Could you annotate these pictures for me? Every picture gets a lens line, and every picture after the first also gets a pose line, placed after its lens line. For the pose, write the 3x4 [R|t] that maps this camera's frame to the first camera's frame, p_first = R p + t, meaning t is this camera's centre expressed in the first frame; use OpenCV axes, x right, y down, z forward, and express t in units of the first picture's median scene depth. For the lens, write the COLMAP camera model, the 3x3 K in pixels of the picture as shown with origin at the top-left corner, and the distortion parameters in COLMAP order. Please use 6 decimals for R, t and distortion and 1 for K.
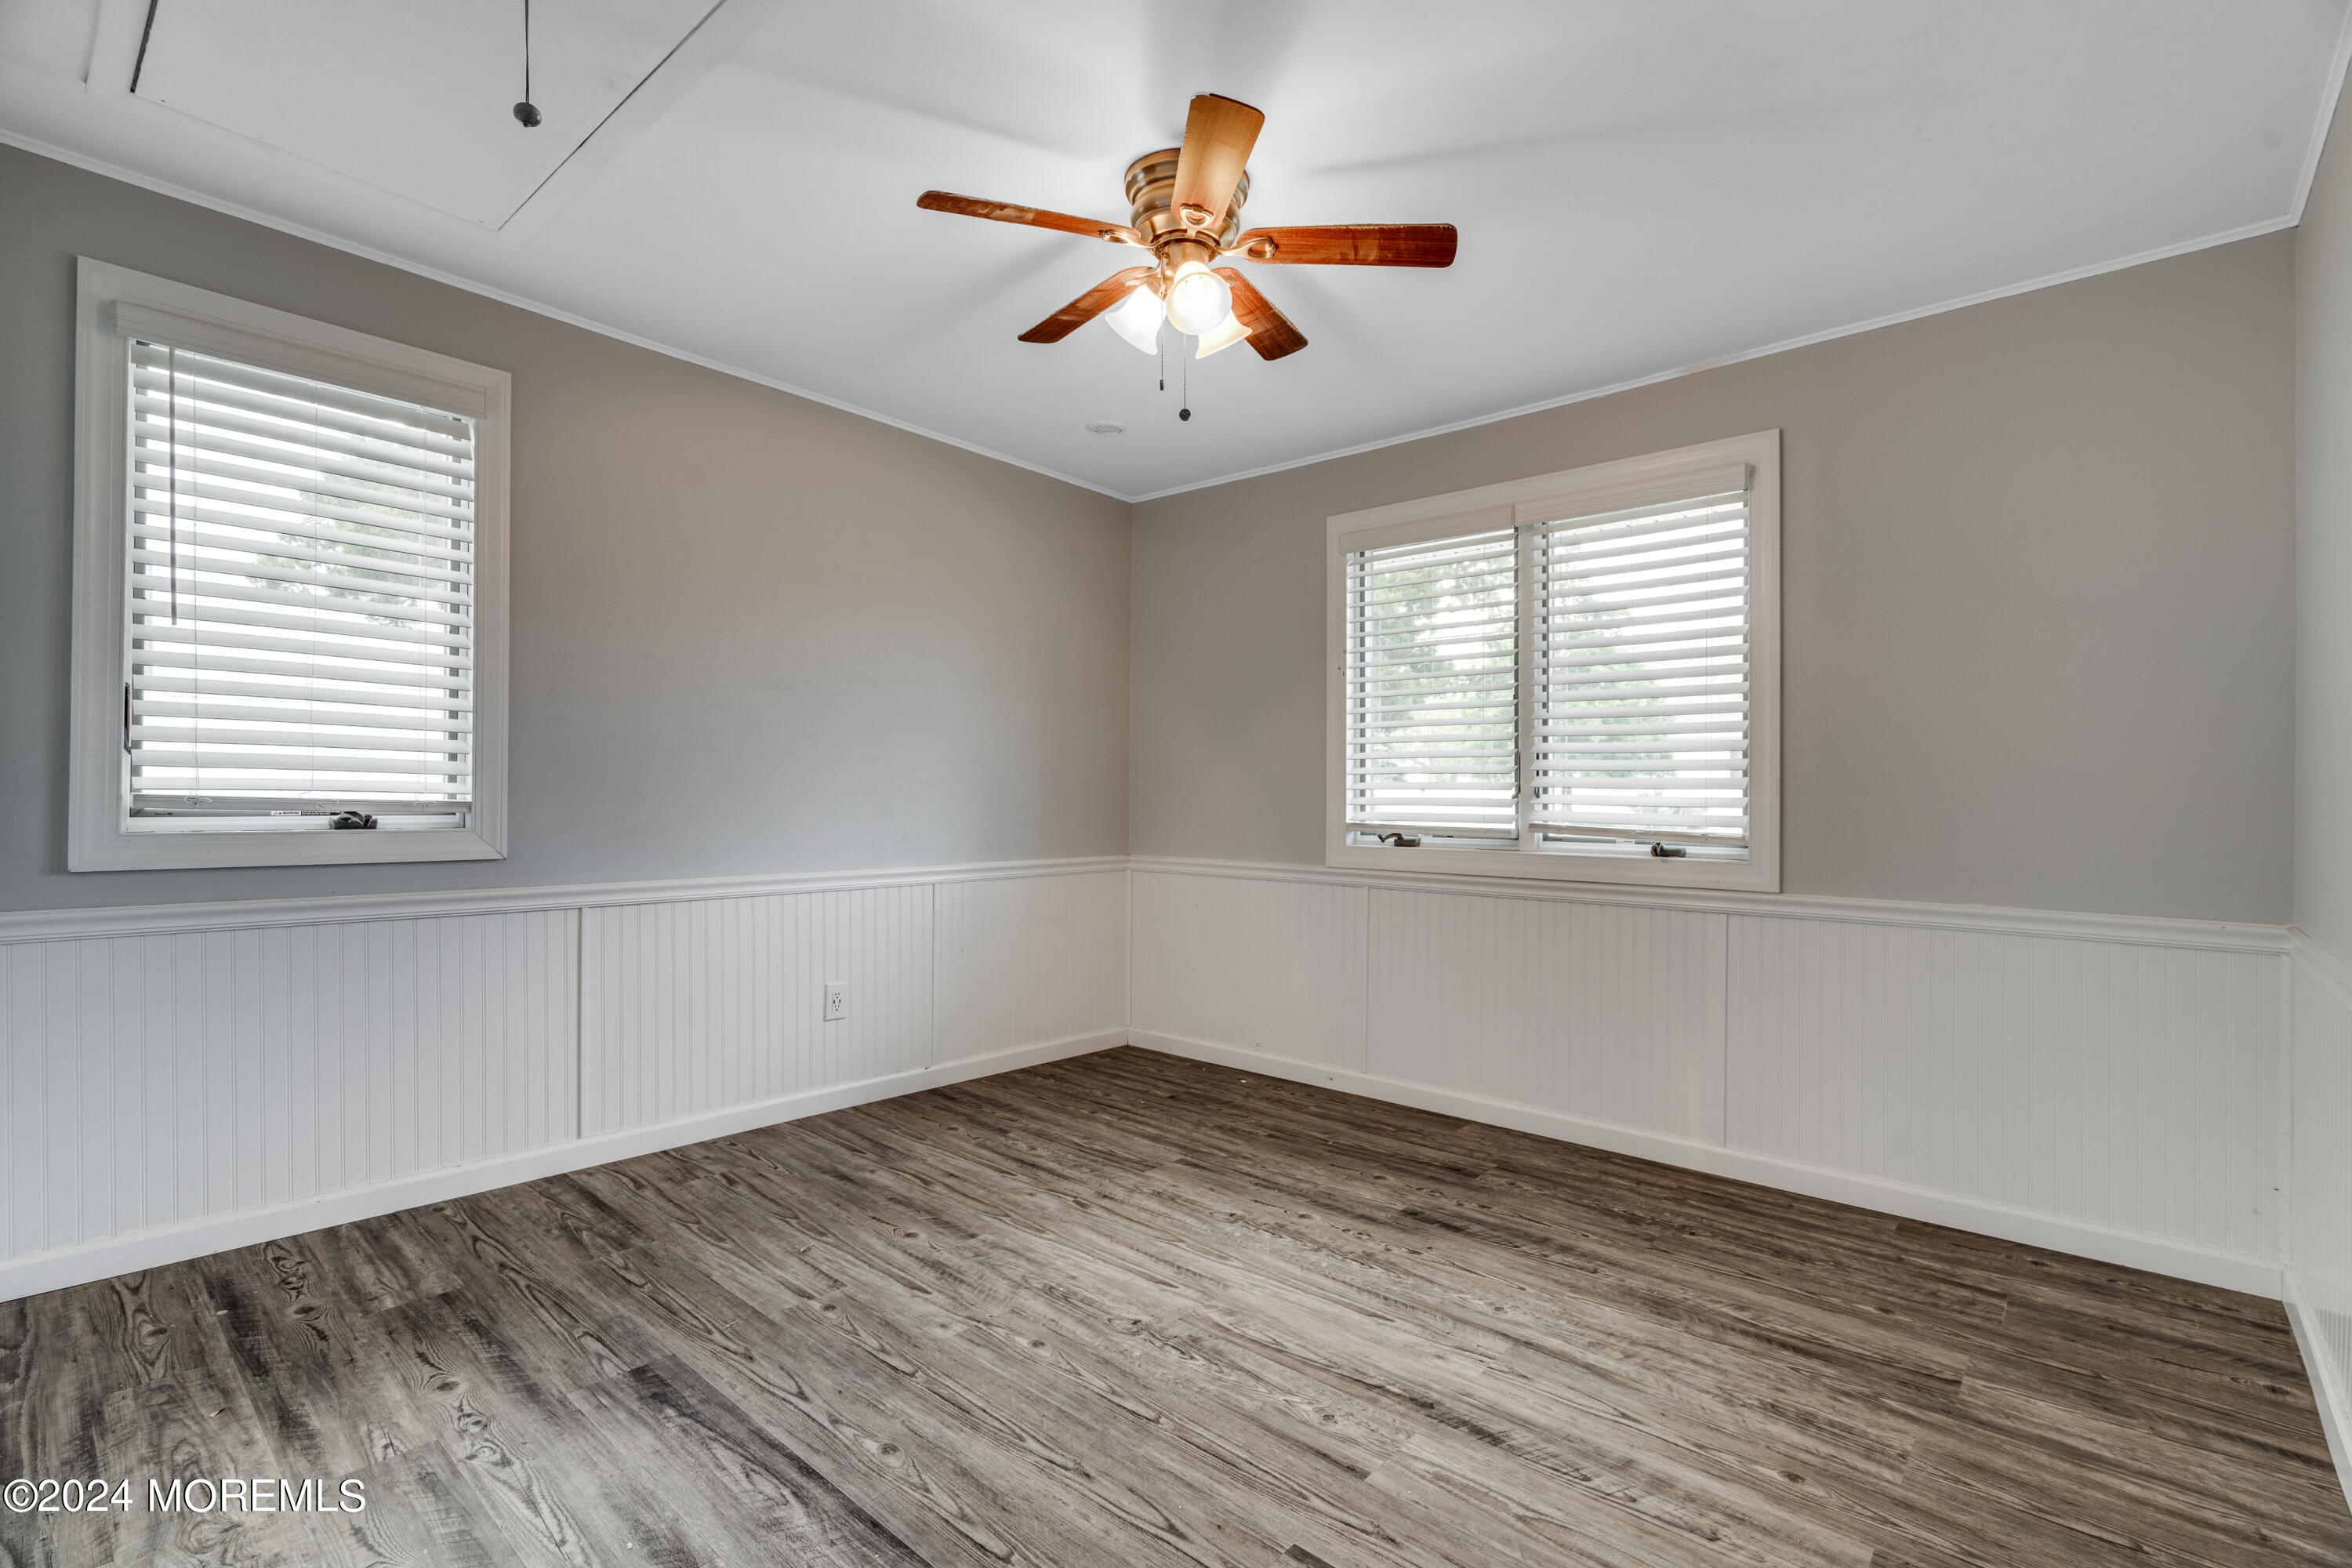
lens RADIAL K [[1062.1, 0, 1178.4], [0, 1062.1, 780.2], [0, 0, 1]] dist [-0.006791, 0.000296]
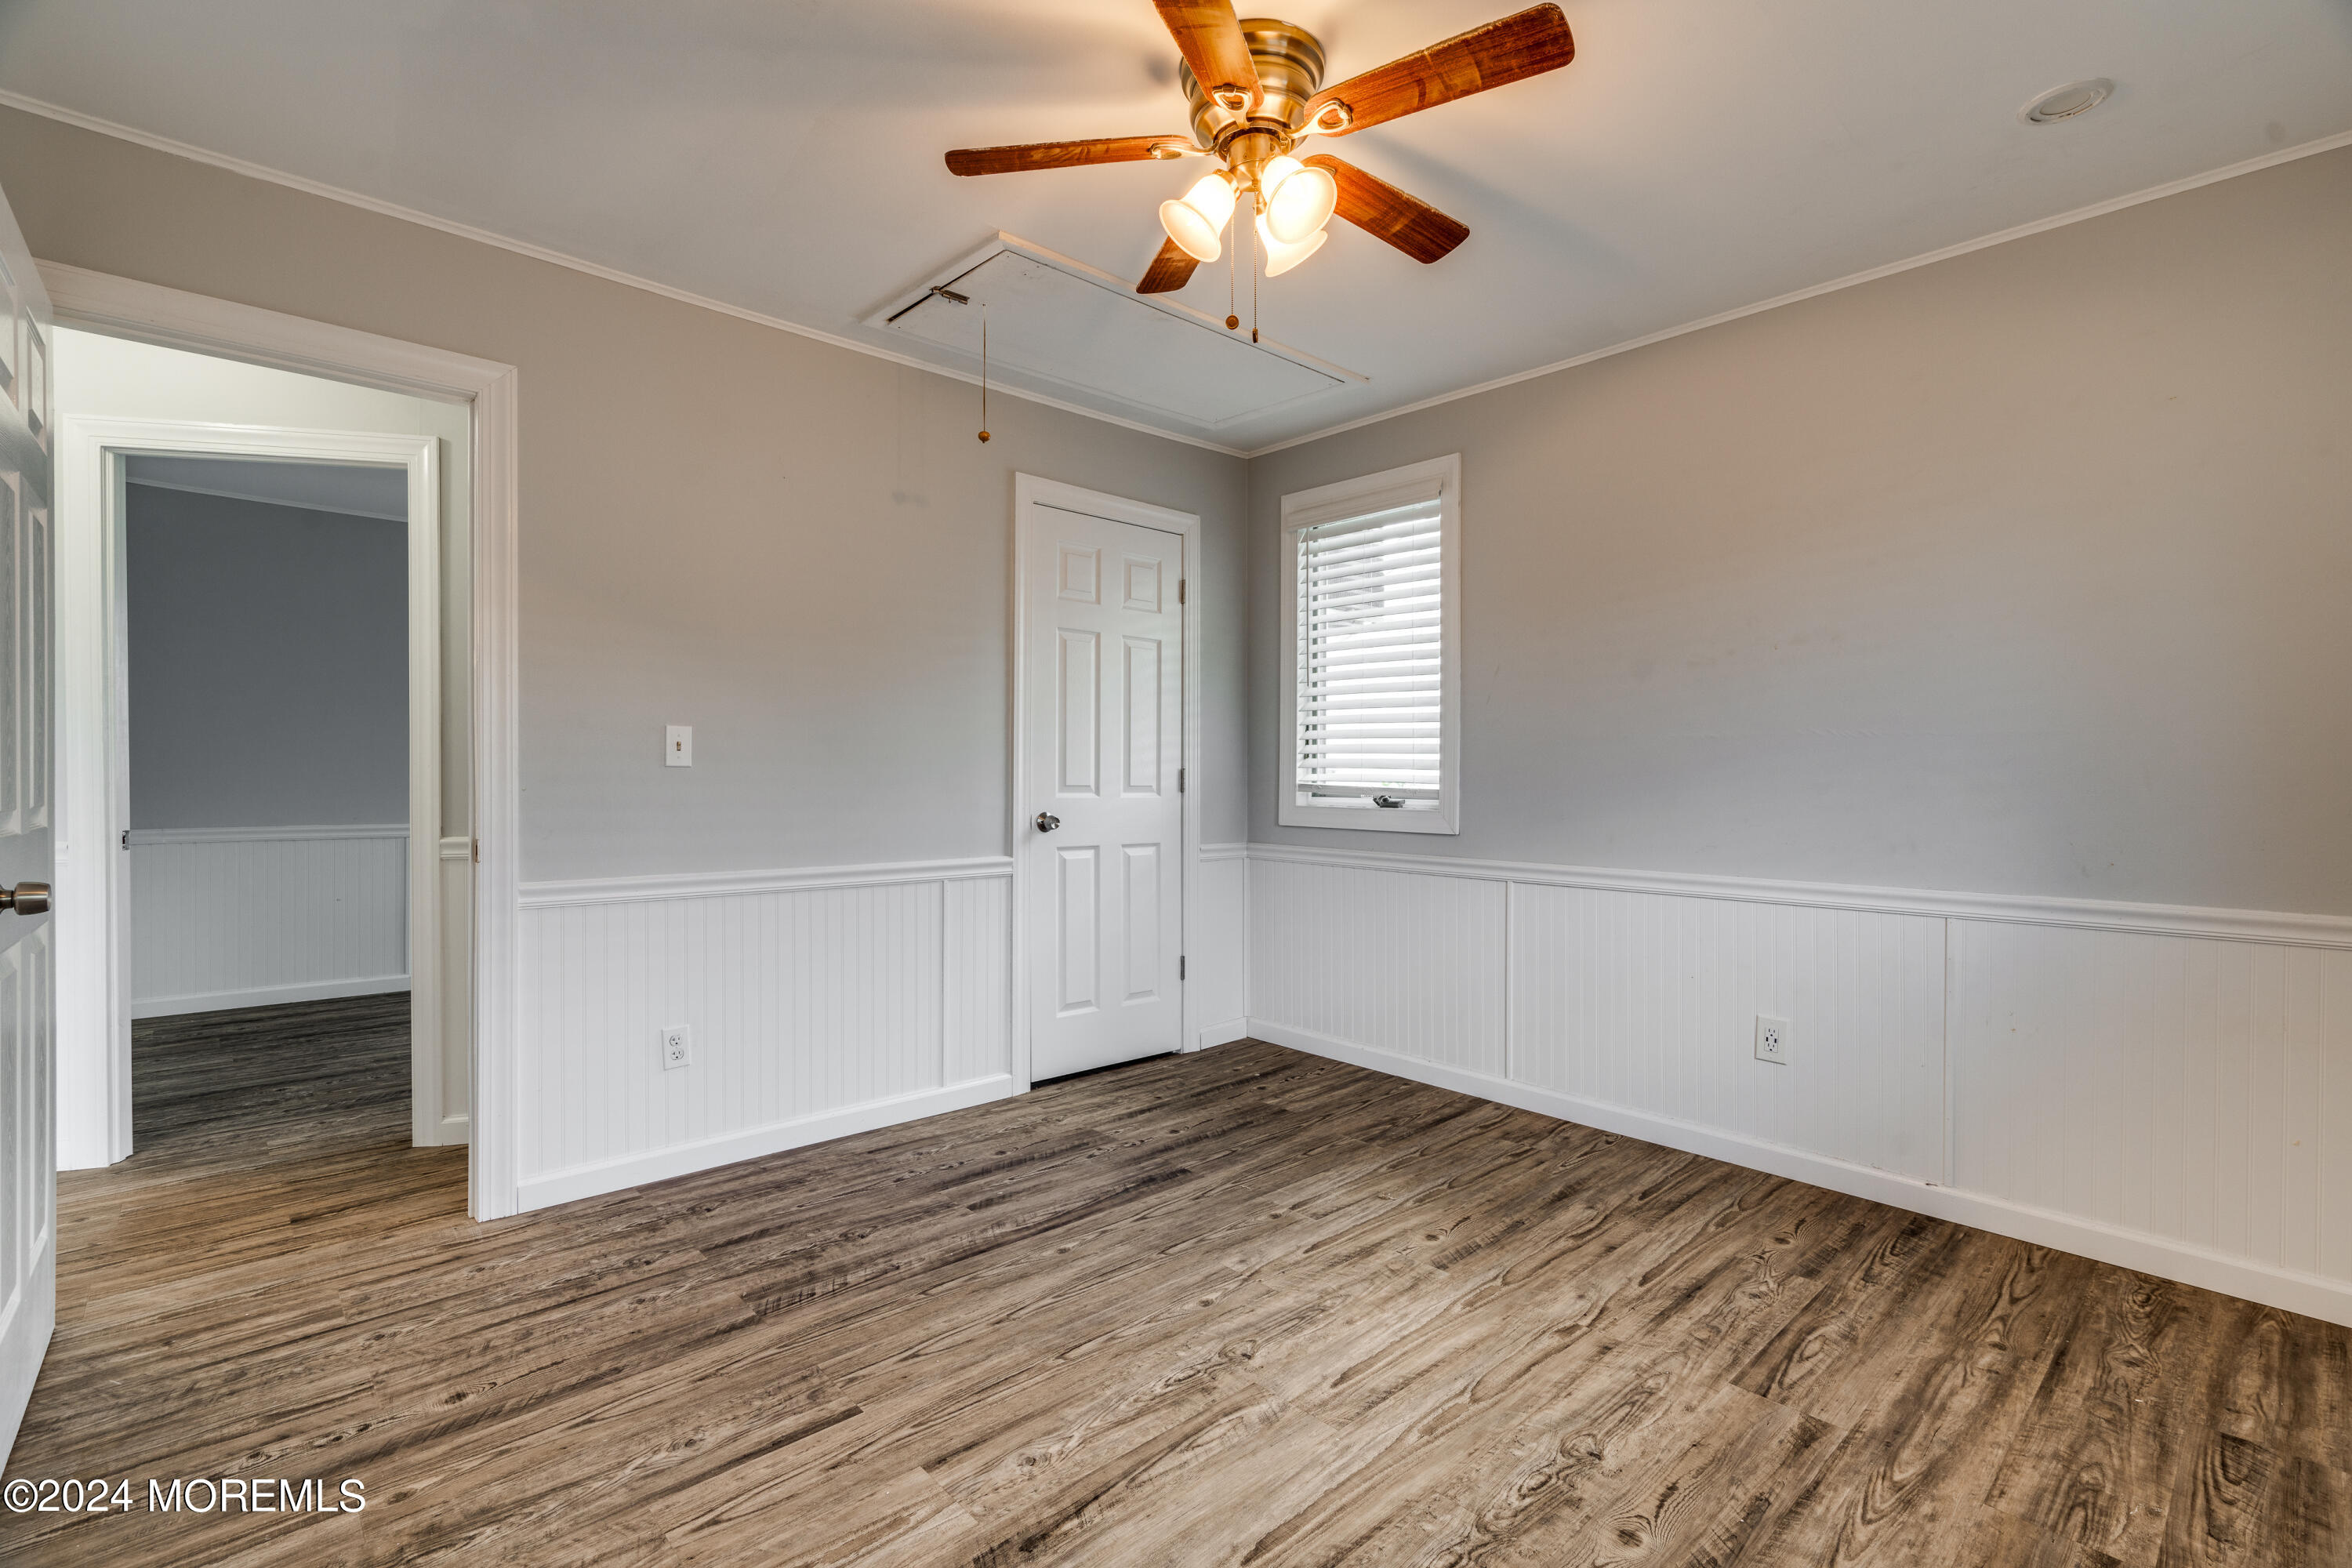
lens RADIAL K [[1062.1, 0, 1171.1], [0, 1062.1, 785.9], [0, 0, 1]] dist [-0.006791, 0.000296]
pose [[-0.106810, -0.001746, -0.994278, 0.722325], [0.005799, 0.999980, -0.002379, 0.017490], [0.994262, -0.006020, -0.106798, 0.853055]]
